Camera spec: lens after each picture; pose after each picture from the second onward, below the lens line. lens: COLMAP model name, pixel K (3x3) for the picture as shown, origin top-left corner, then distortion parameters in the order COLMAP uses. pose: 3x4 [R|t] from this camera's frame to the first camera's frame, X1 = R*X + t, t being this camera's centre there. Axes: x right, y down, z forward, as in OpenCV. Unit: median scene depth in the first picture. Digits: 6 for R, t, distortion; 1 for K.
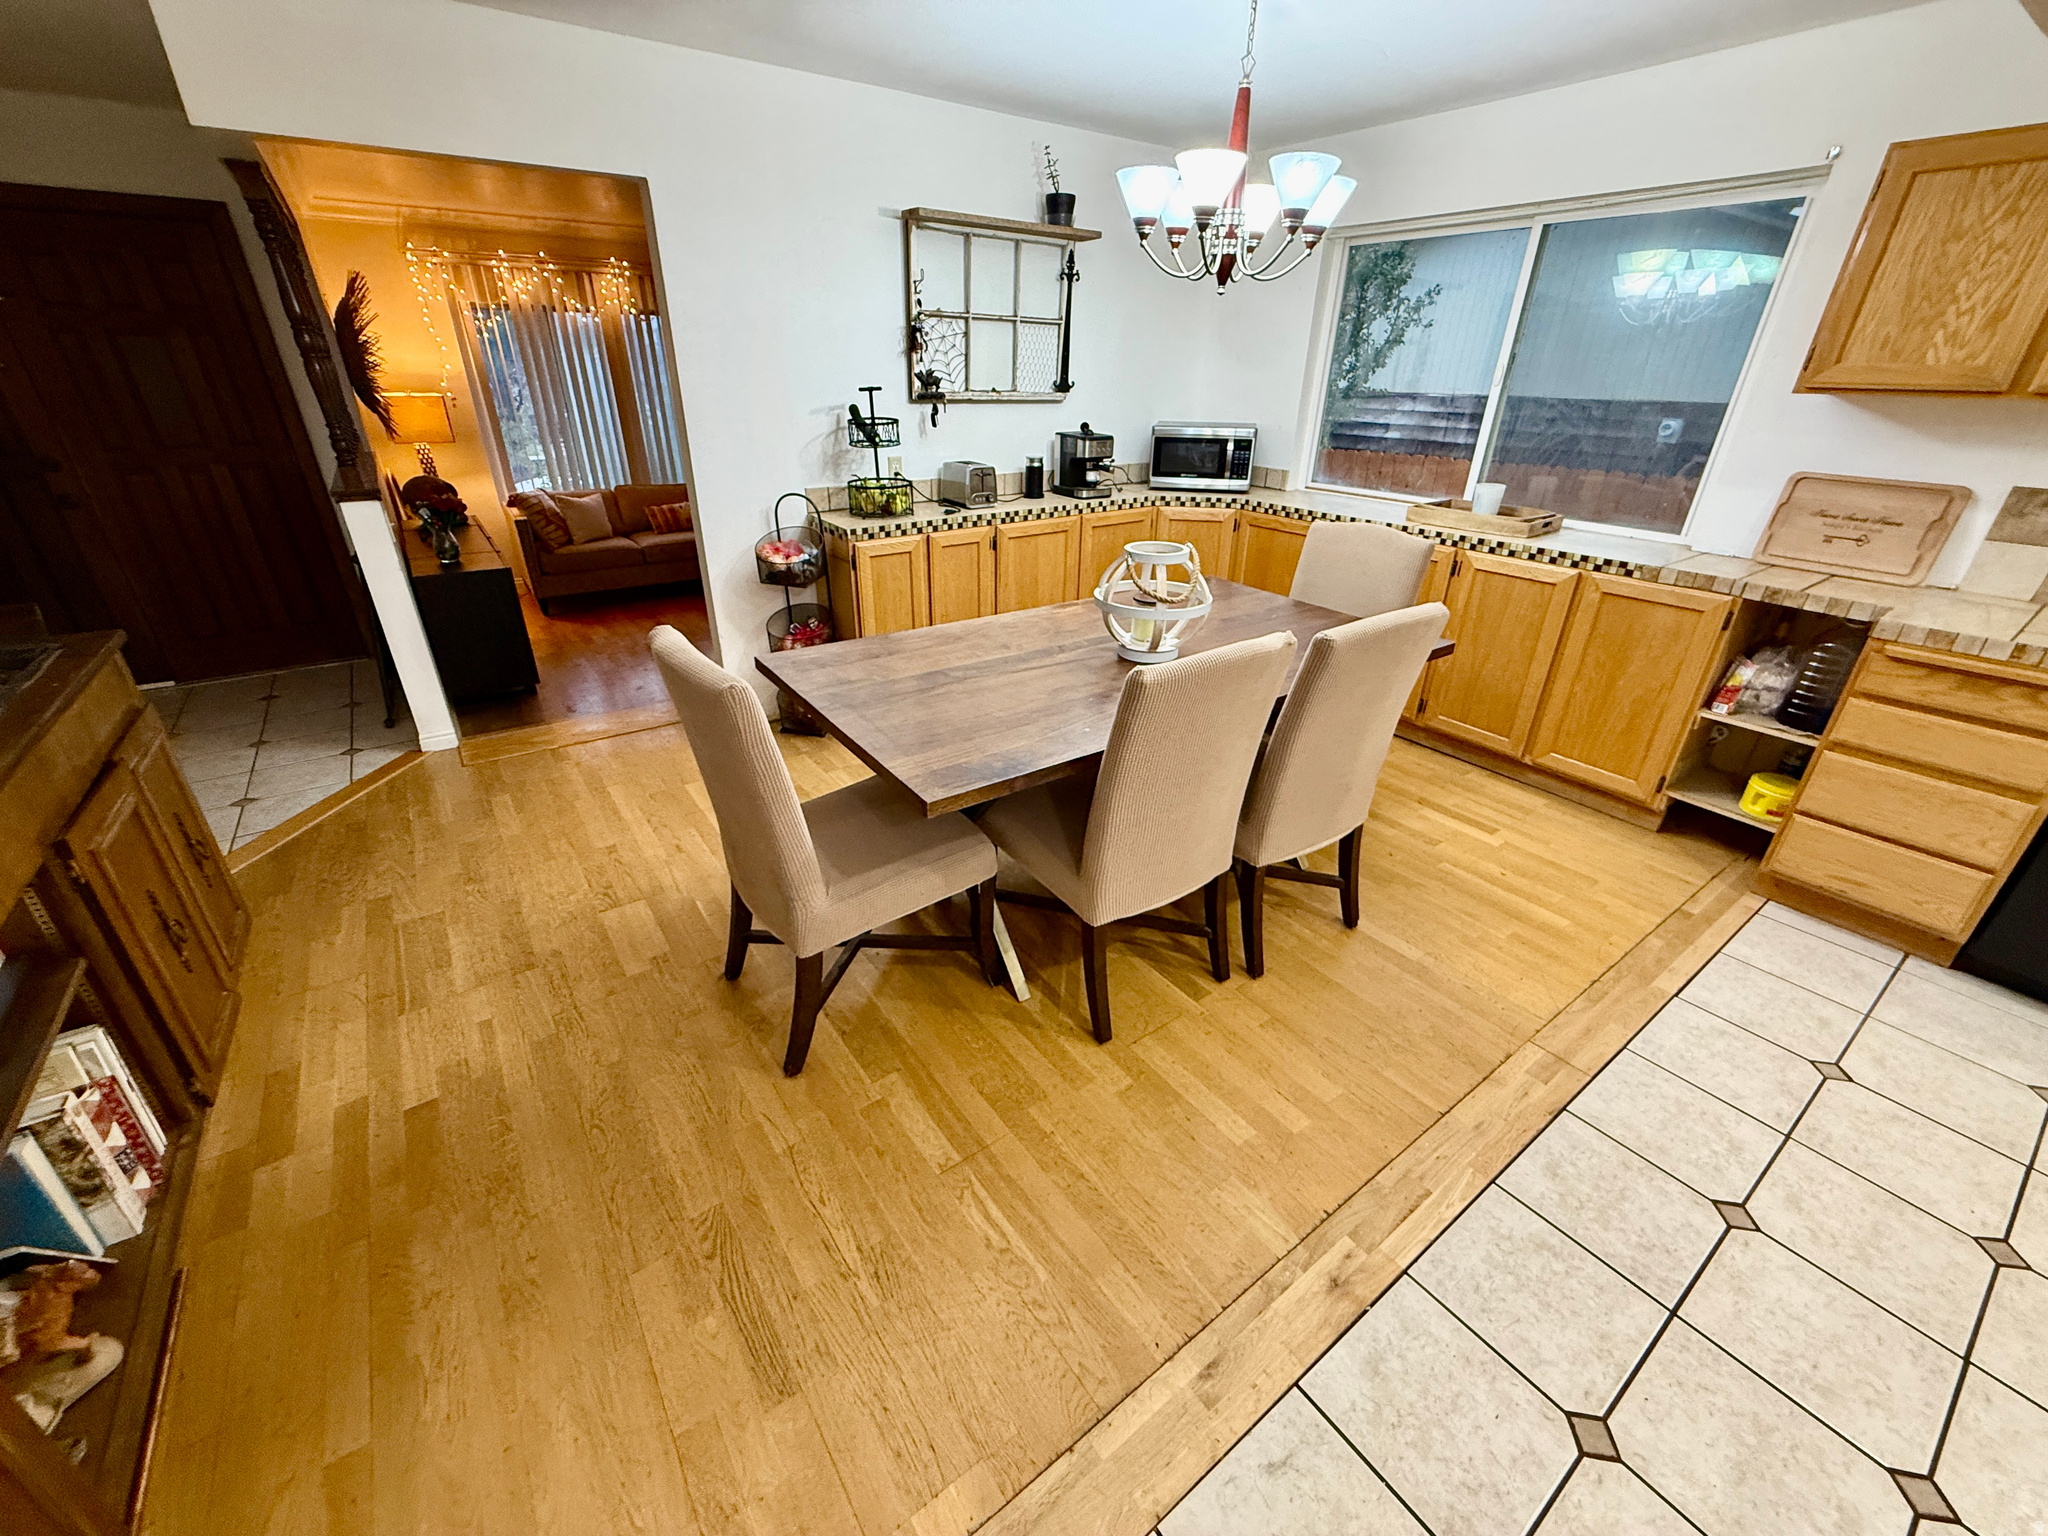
lens RADIAL K [[816.3, 0, 1019.7], [0, 816.3, 768.8], [0, 0, 1]] dist [-0.000366, 0.000185]
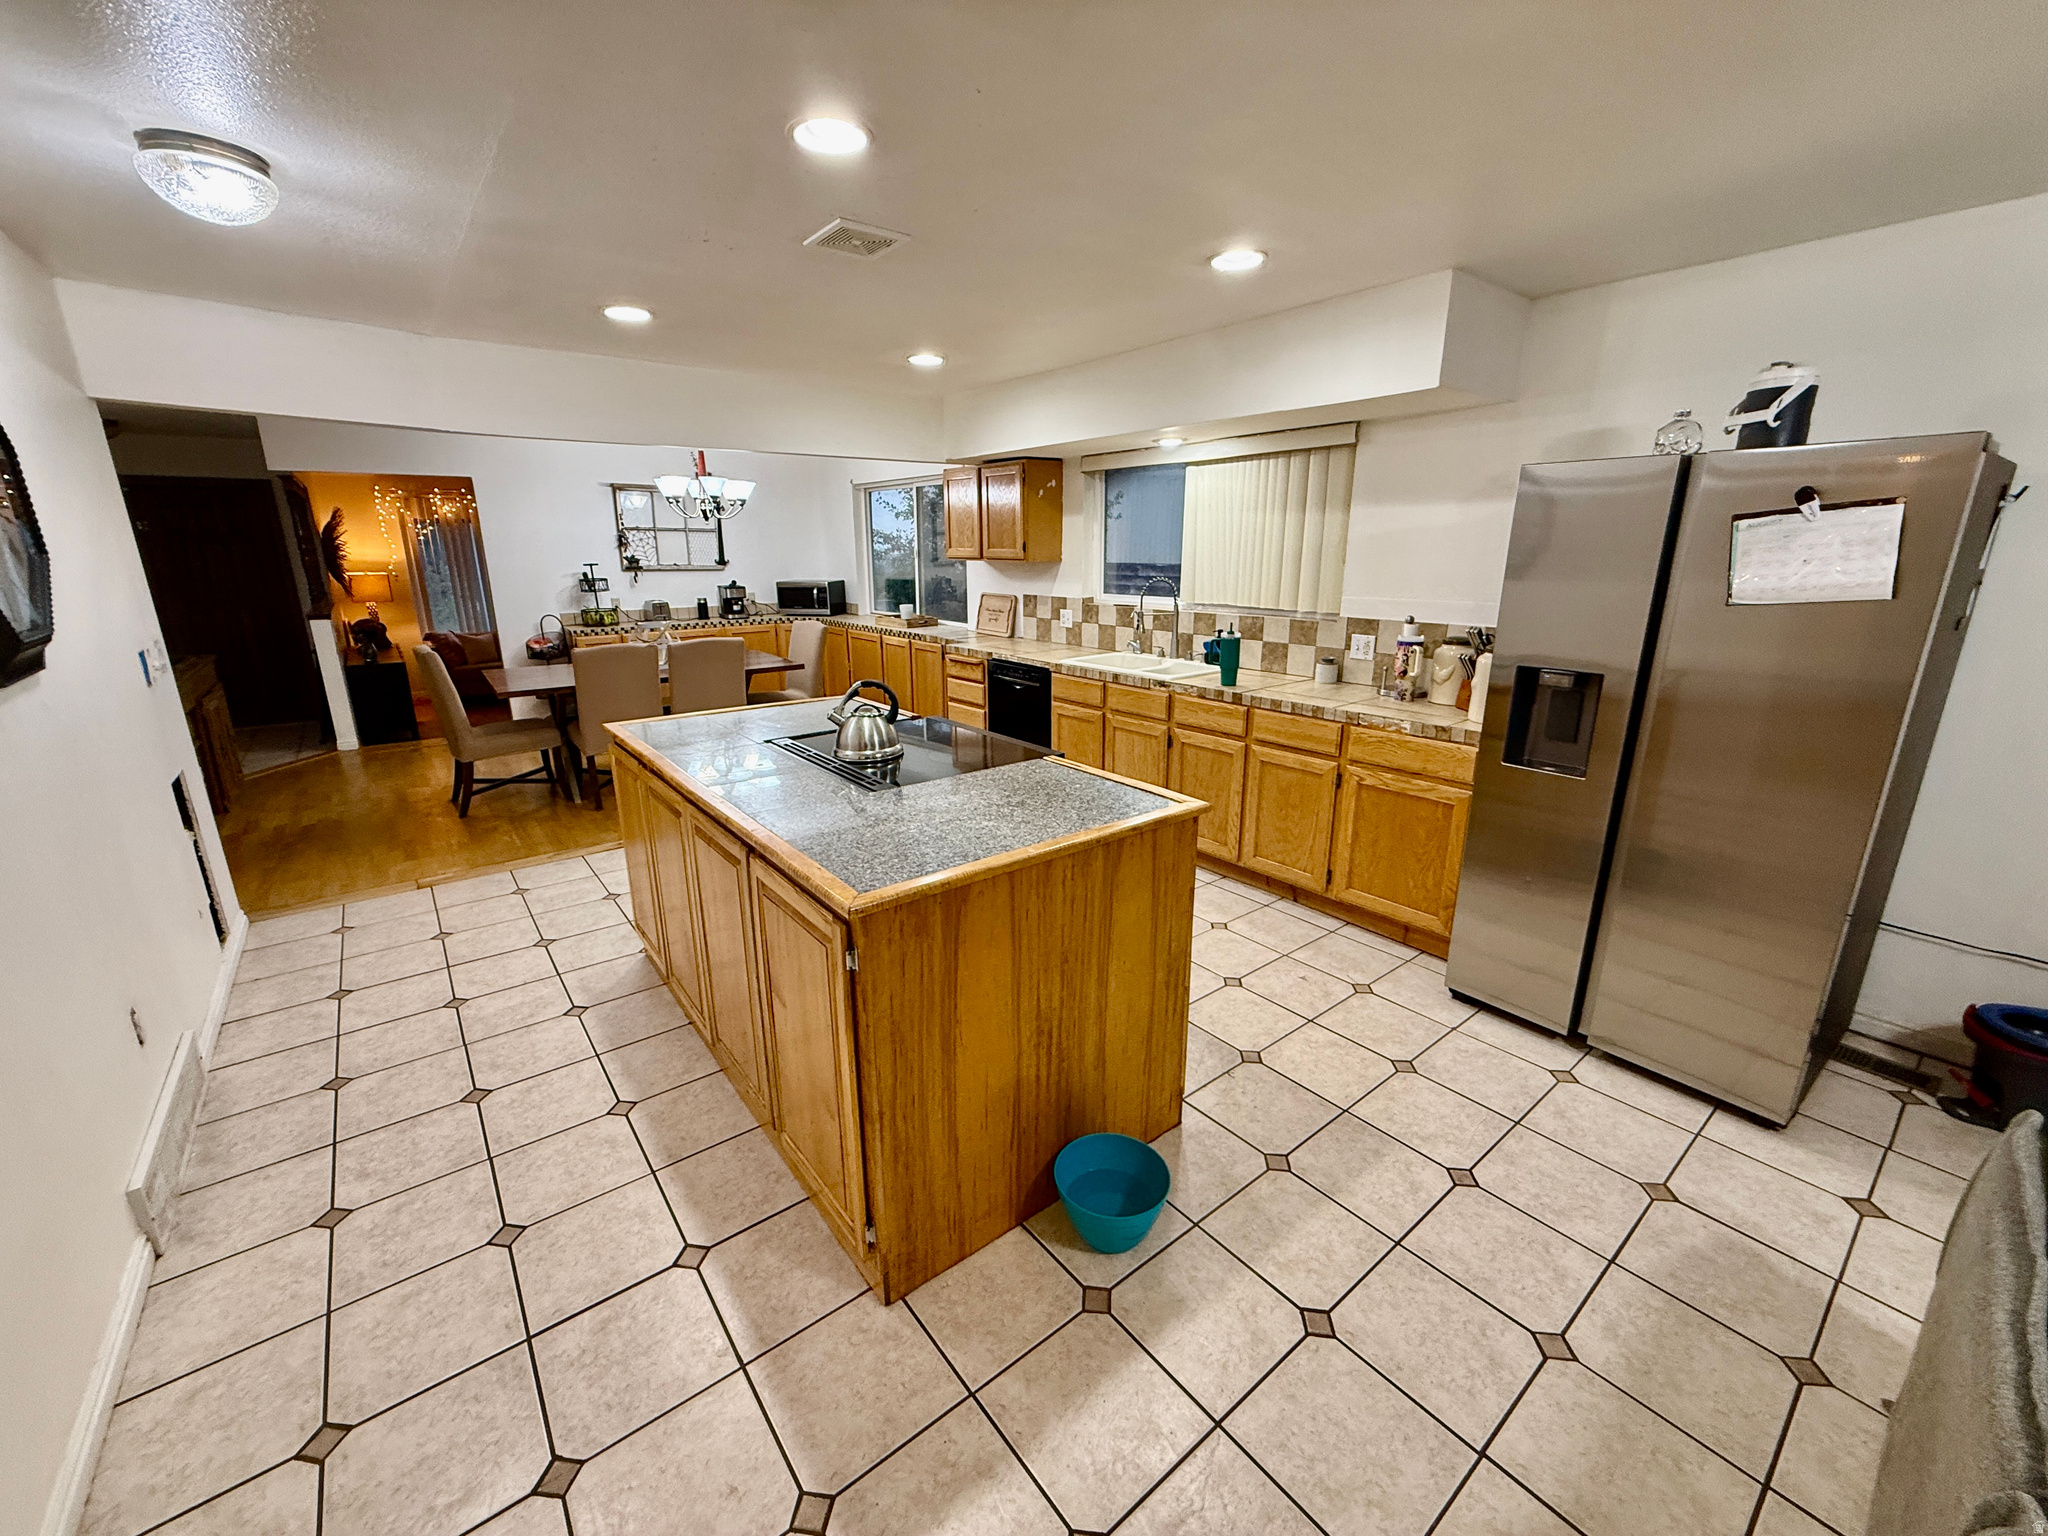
lens RADIAL K [[816.3, 0, 1019.7], [0, 816.3, 768.8], [0, 0, 1]] dist [-0.000366, 0.000185]
pose [[0.999055, -0.023643, 0.036470, 0.931604], [0.030236, 0.980852, -0.192396, 0.526185], [-0.031222, 0.193316, 0.980640, -1.069306]]
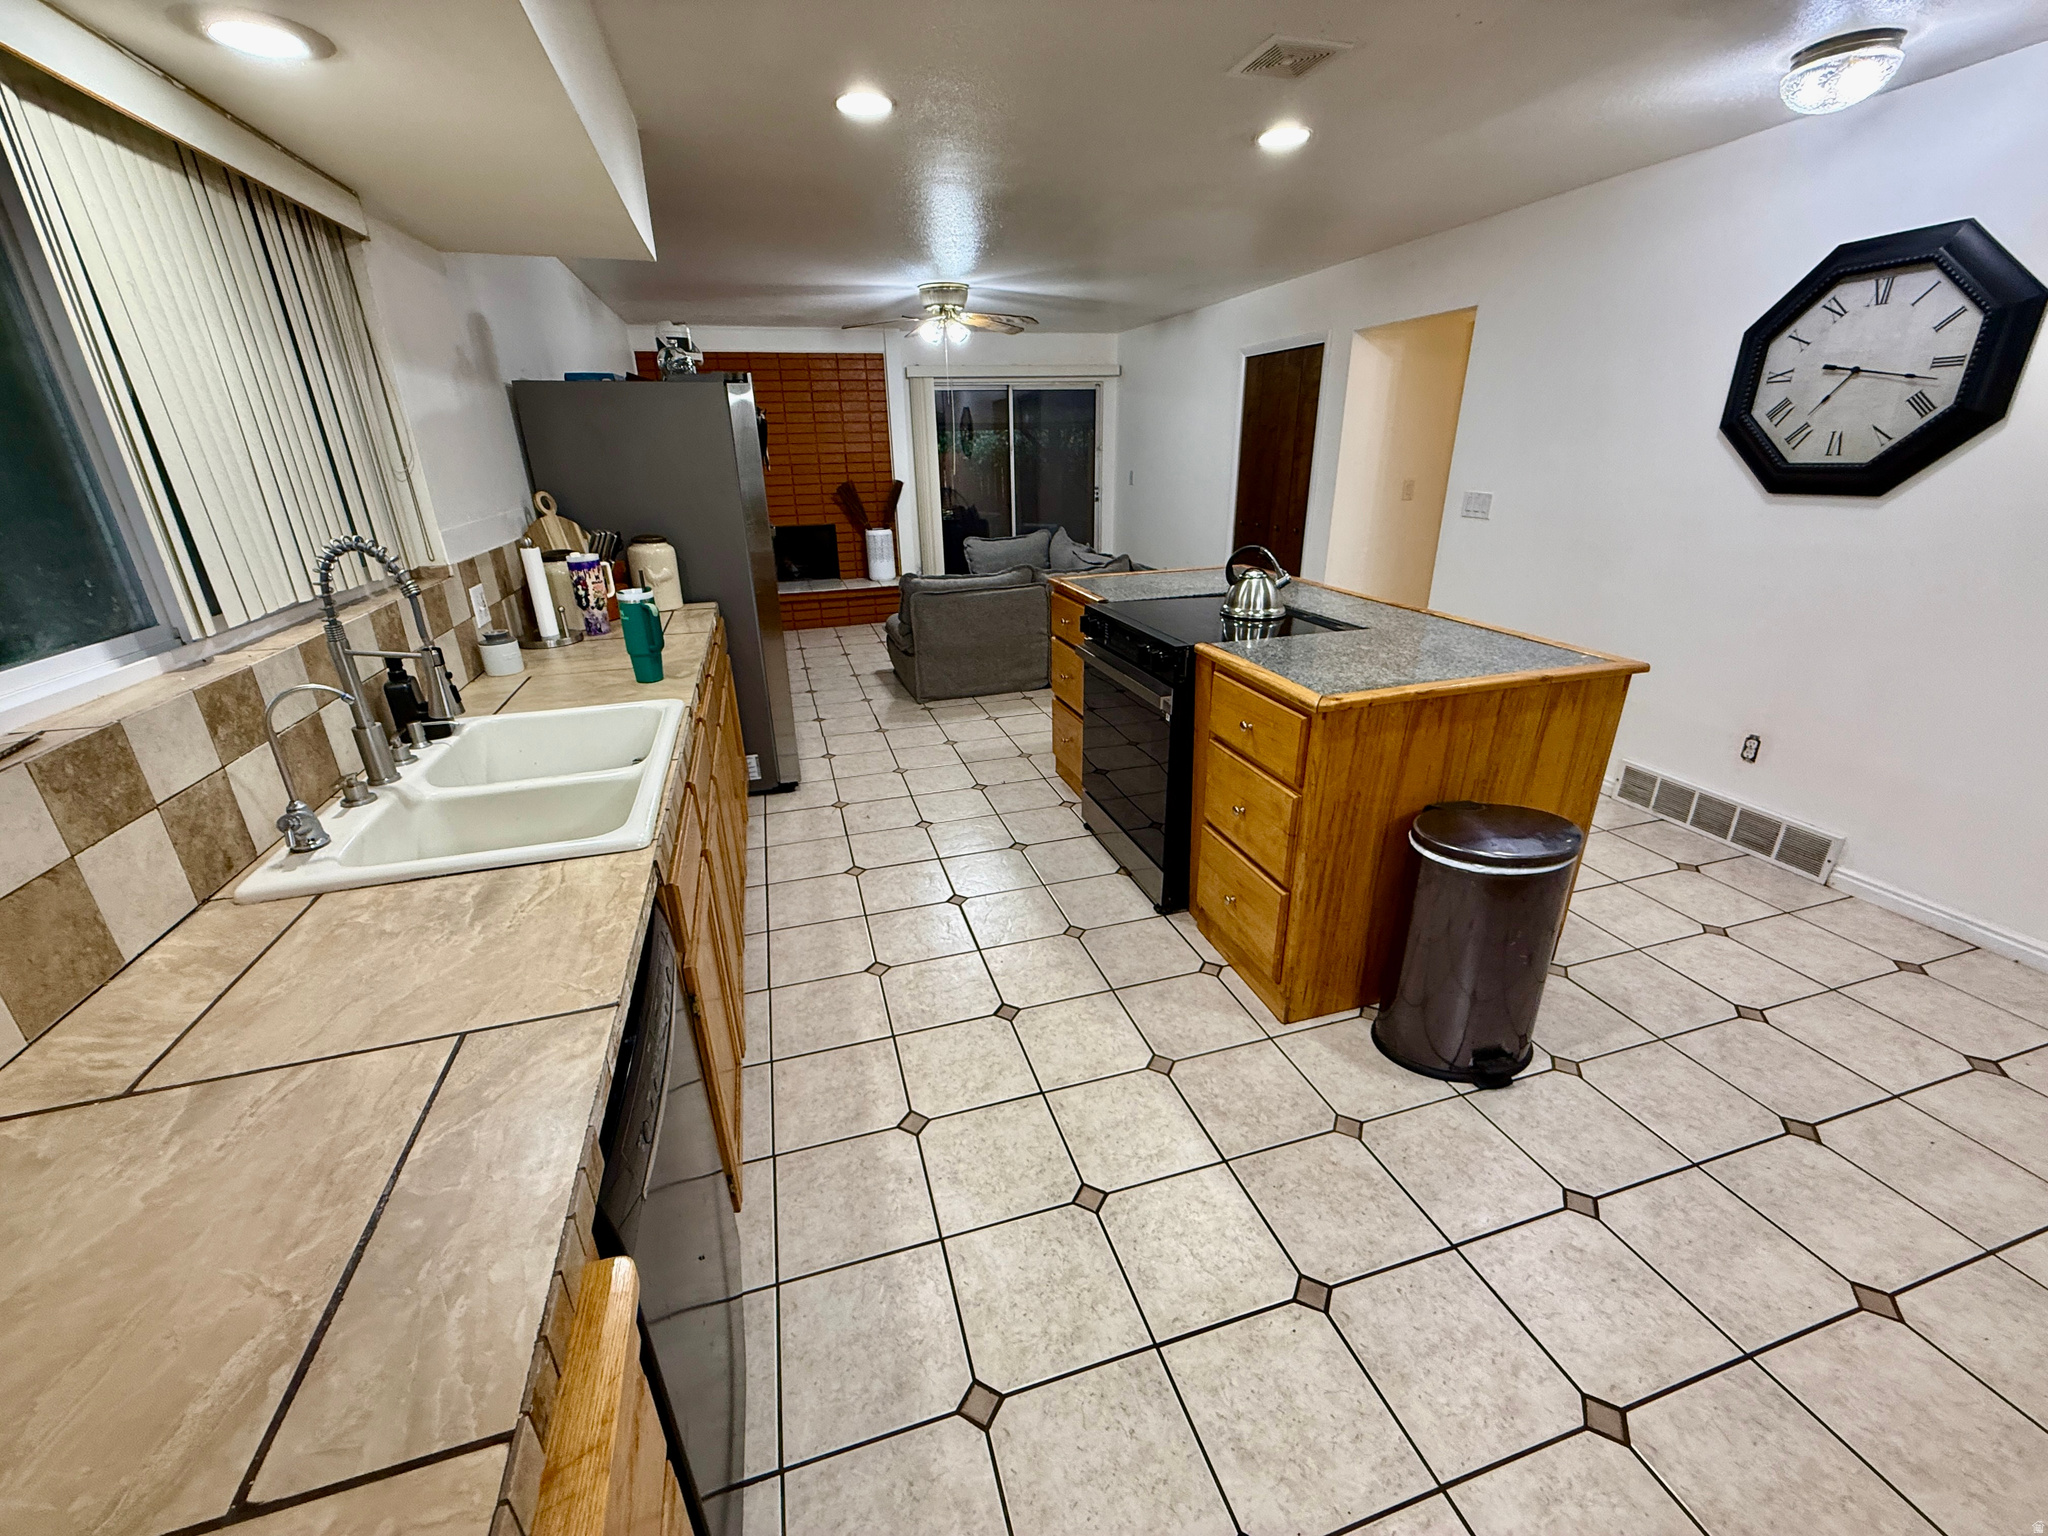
lens RADIAL K [[816.3, 0, 1019.7], [0, 816.3, 768.8], [0, 0, 1]] dist [-0.000366, 0.000185]
pose [[-0.946046, -0.109763, 0.304874, 0.736498], [0.155881, 0.670688, 0.725175, -0.335603], [-0.284073, 0.733573, -0.617392, 0.701596]]
